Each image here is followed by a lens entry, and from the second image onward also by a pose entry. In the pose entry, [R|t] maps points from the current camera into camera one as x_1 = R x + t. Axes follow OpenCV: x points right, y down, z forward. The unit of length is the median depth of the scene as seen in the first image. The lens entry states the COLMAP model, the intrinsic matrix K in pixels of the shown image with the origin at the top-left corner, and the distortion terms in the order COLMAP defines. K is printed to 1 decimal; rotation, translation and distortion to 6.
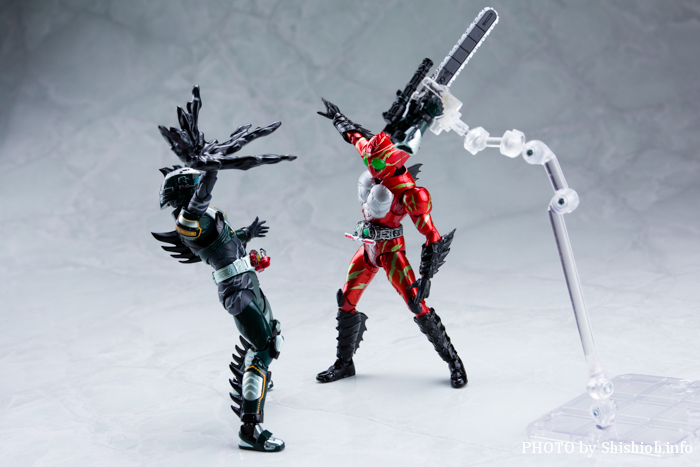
lens RADIAL K [[1207.1, 0, 386.6], [0, 1207.1, 242.9], [0, 0, 1]] dist [0.055920, 0.000000]
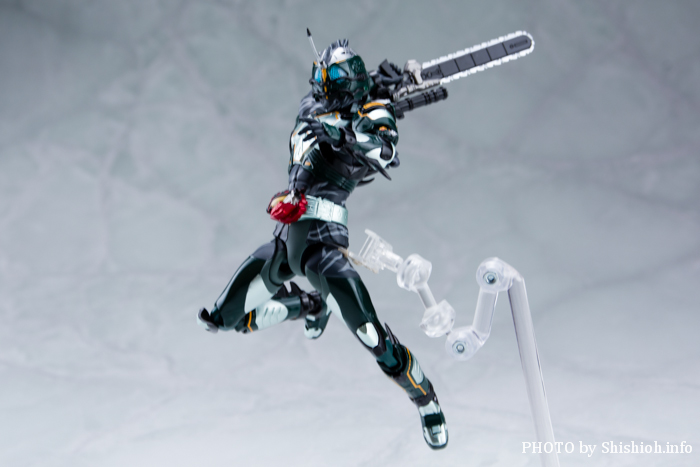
lens RADIAL K [[1376.1, 0, 329.6], [0, 1376.1, 220.9], [0, 0, 1]] dist [0.054903, 0.000000]
pose [[0.999430, -0.005484, 0.033299, -0.076870], [0.006748, 0.999256, -0.037965, -0.025863], [-0.033066, 0.038168, 0.998724, 0.179653]]
